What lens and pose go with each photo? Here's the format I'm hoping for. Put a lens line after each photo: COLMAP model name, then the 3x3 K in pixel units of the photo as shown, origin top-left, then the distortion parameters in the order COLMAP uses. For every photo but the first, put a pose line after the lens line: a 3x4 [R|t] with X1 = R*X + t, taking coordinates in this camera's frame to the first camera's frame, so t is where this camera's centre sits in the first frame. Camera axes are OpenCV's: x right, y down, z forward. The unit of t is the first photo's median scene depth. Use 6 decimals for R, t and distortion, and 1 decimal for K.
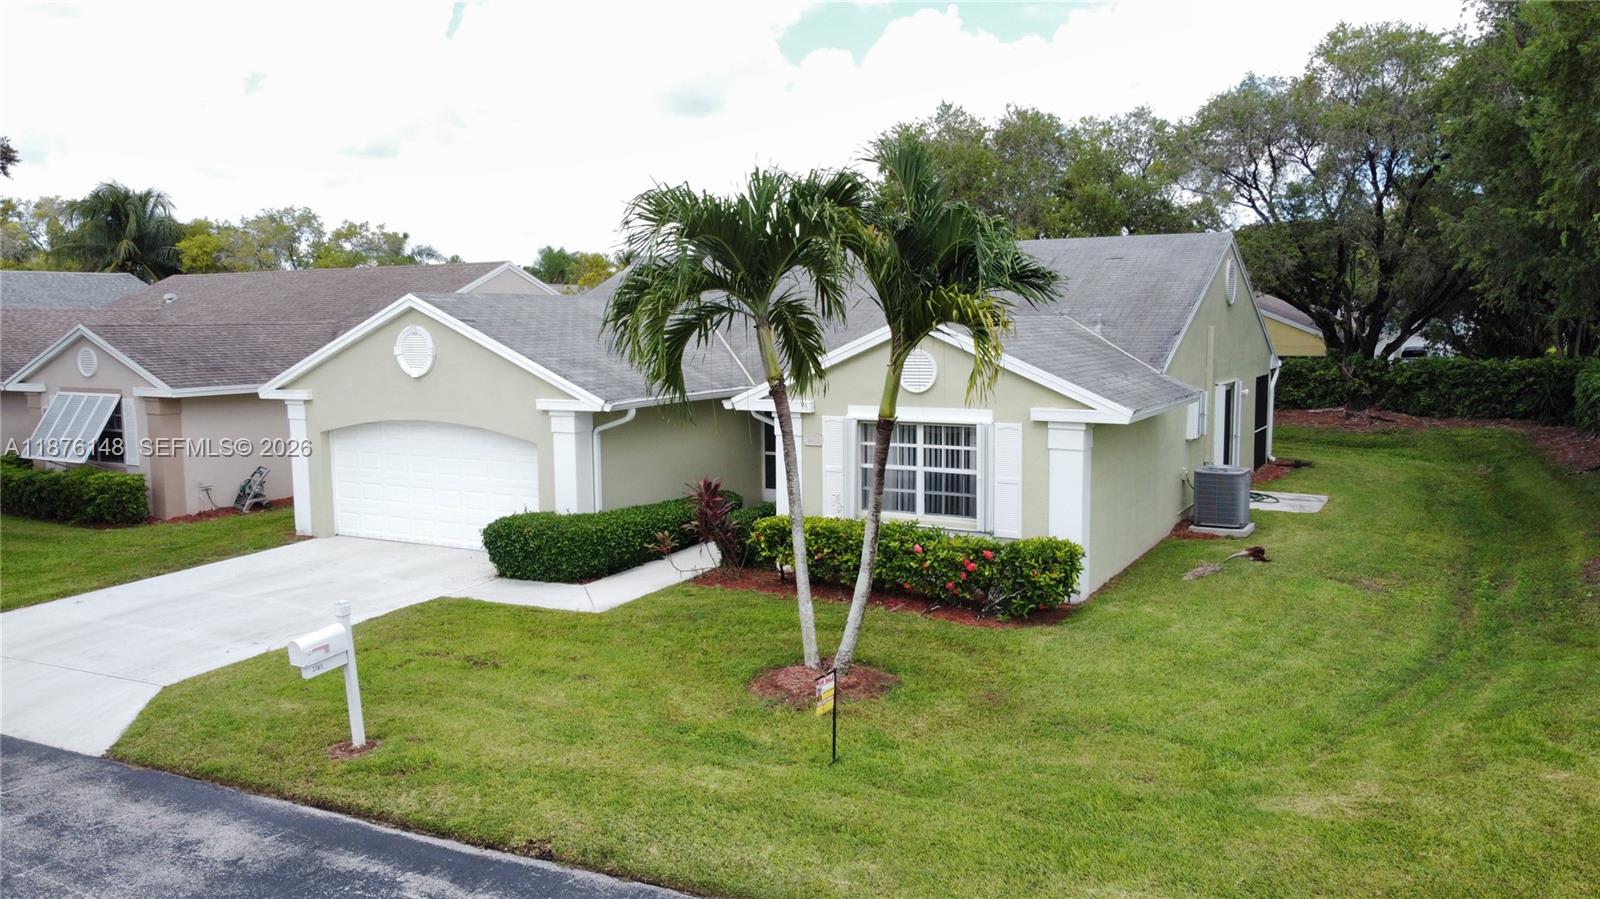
lens RADIAL K [[1212.5, 0, 790.0], [0, 1212.5, 456.2], [0, 0, 1]] dist [0.001118, -0.003419]
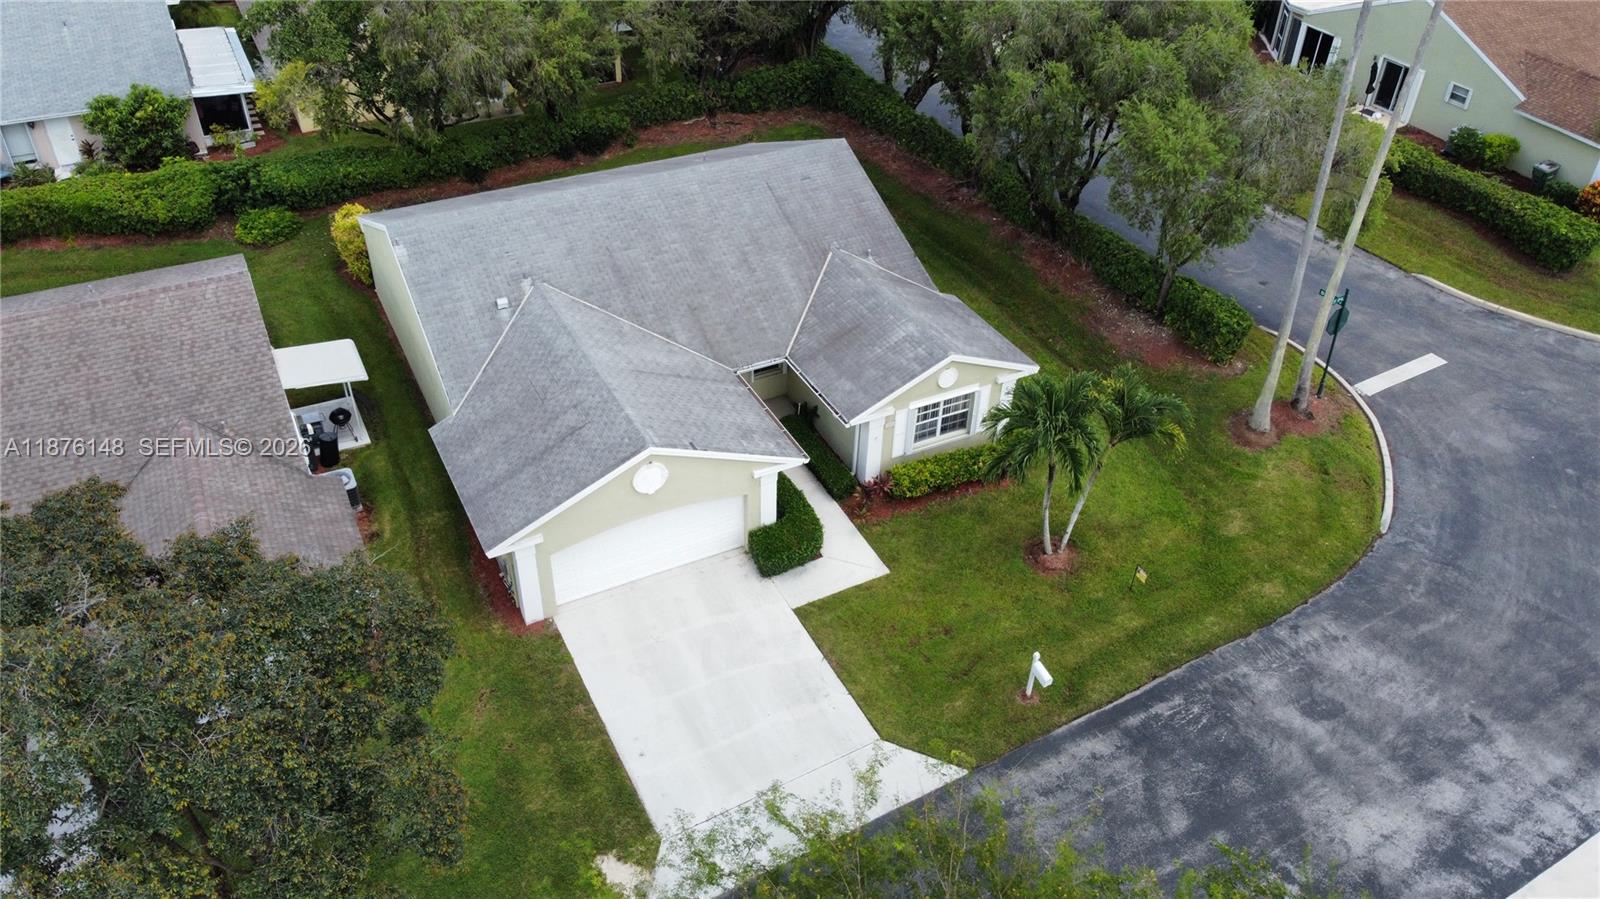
lens RADIAL K [[1212.5, 0, 795.5], [0, 1212.5, 441.5], [0, 0, 1]] dist [0.001118, -0.003419]
pose [[0.549905, -0.485721, 0.679471, -1.411755], [0.070713, 0.837669, 0.541581, -1.065940], [-0.832229, -0.249771, 0.494985, 0.232797]]
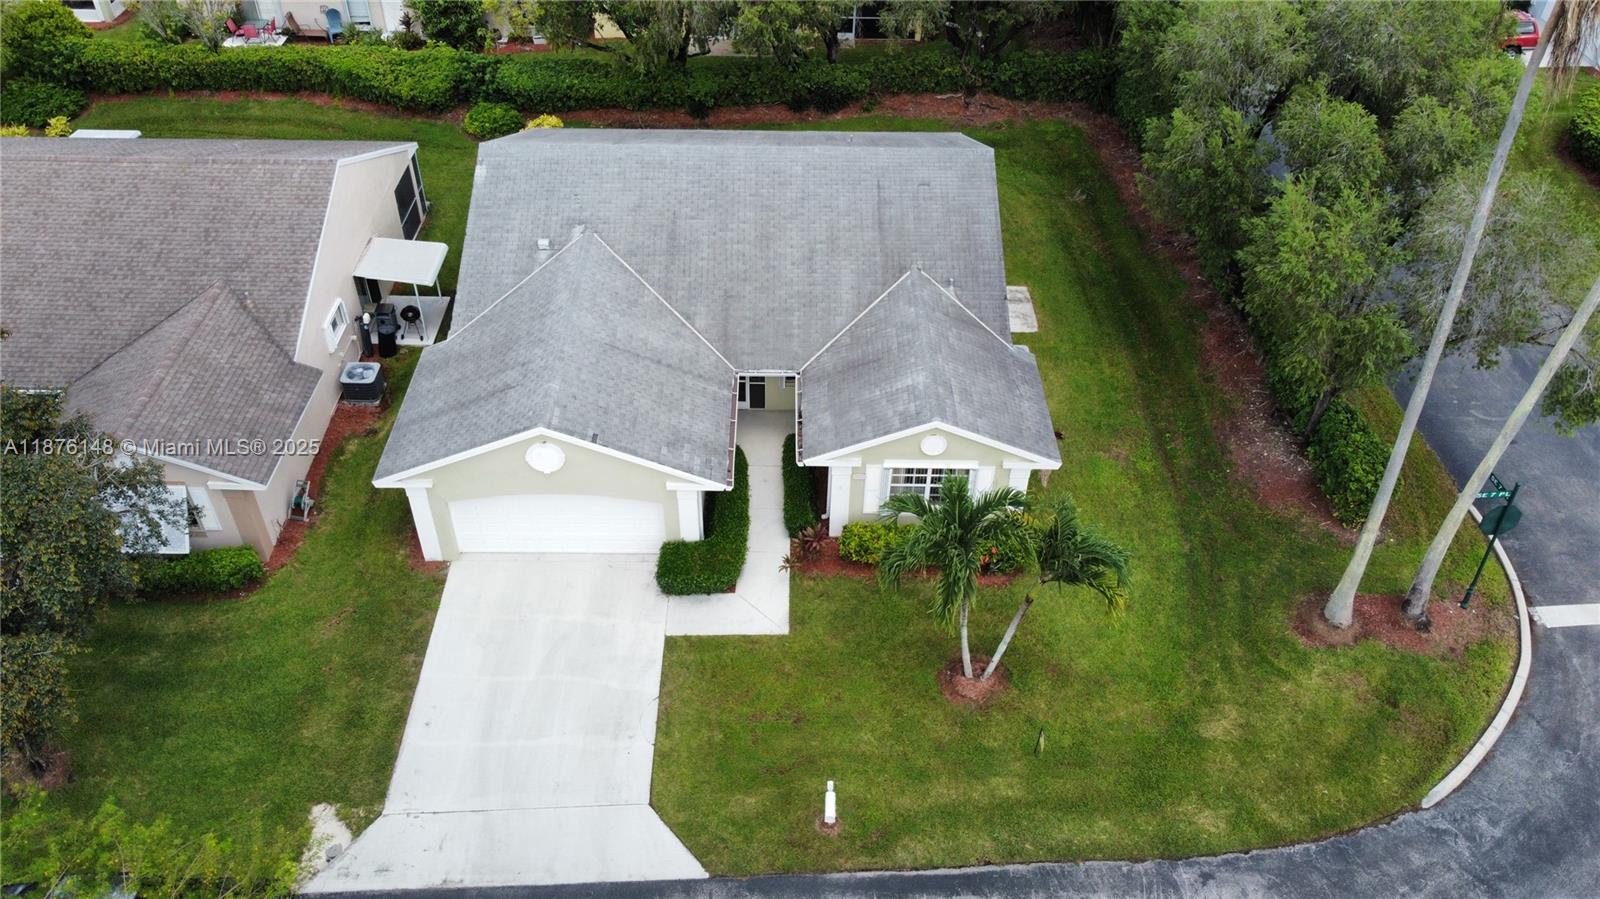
lens RADIAL K [[1212.5, 0, 795.1], [0, 1212.5, 445.5], [0, 0, 1]] dist [0.001118, -0.003419]
pose [[0.870213, -0.303600, 0.388016, -0.723929], [0.037230, 0.825839, 0.562675, -1.037597], [-0.491267, -0.475202, 0.729959, -0.124048]]
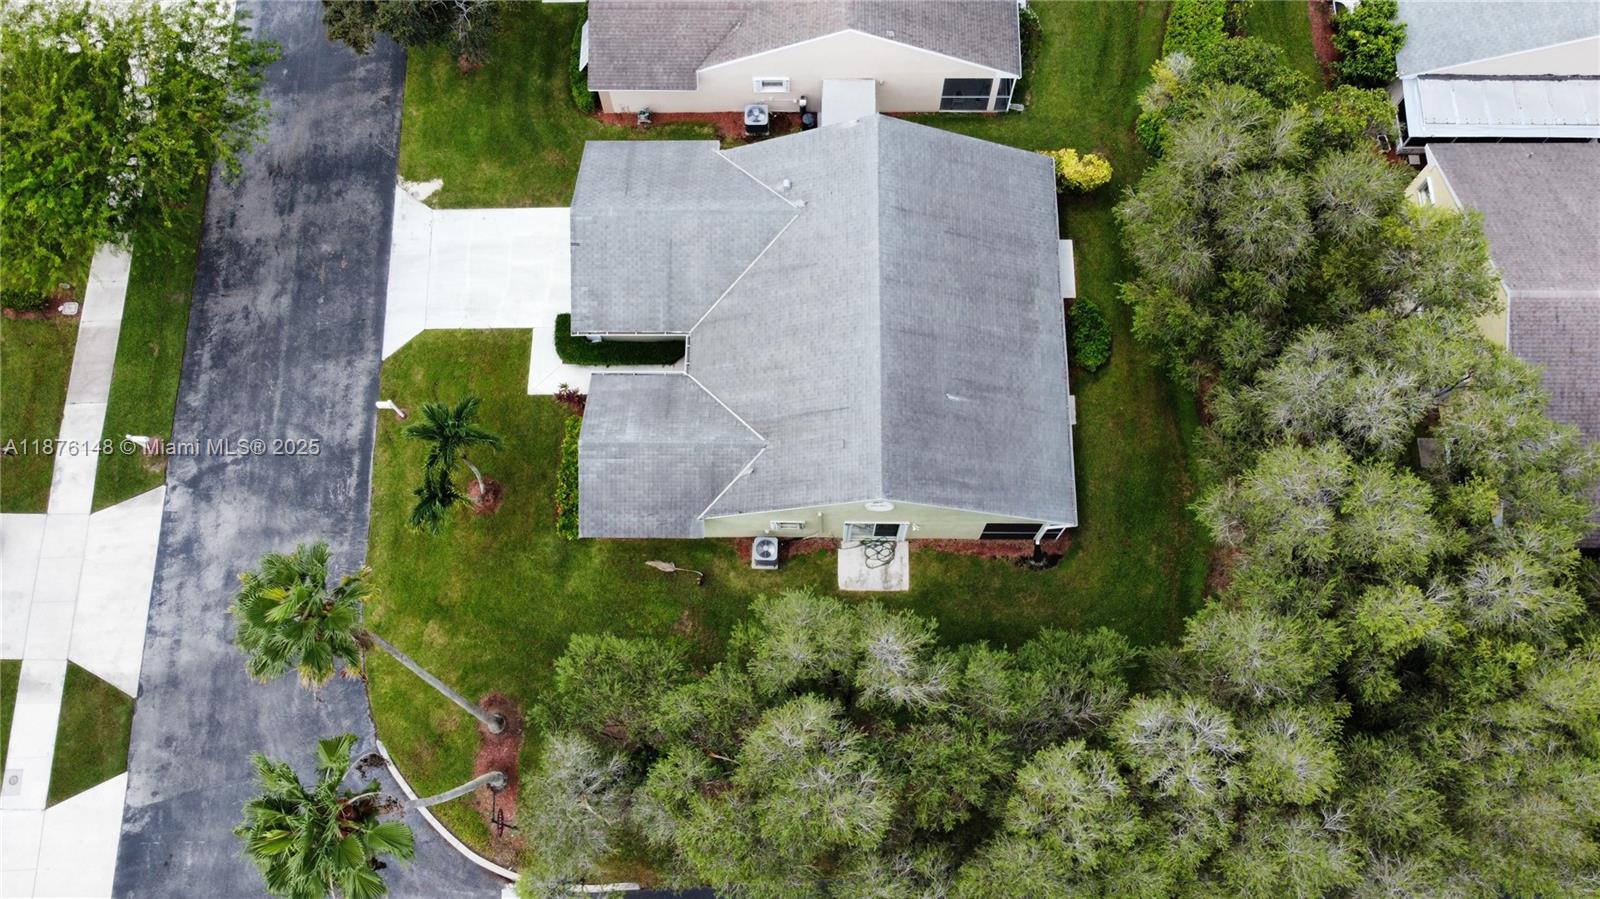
lens RADIAL K [[1212.5, 0, 795.5], [0, 1212.5, 446.9], [0, 0, 1]] dist [0.001118, -0.003419]
pose [[0.482550, 0.828872, -0.283049, 1.045279], [-0.091436, 0.369071, 0.924892, -2.496328], [0.871083, -0.420426, 0.253884, 0.762002]]
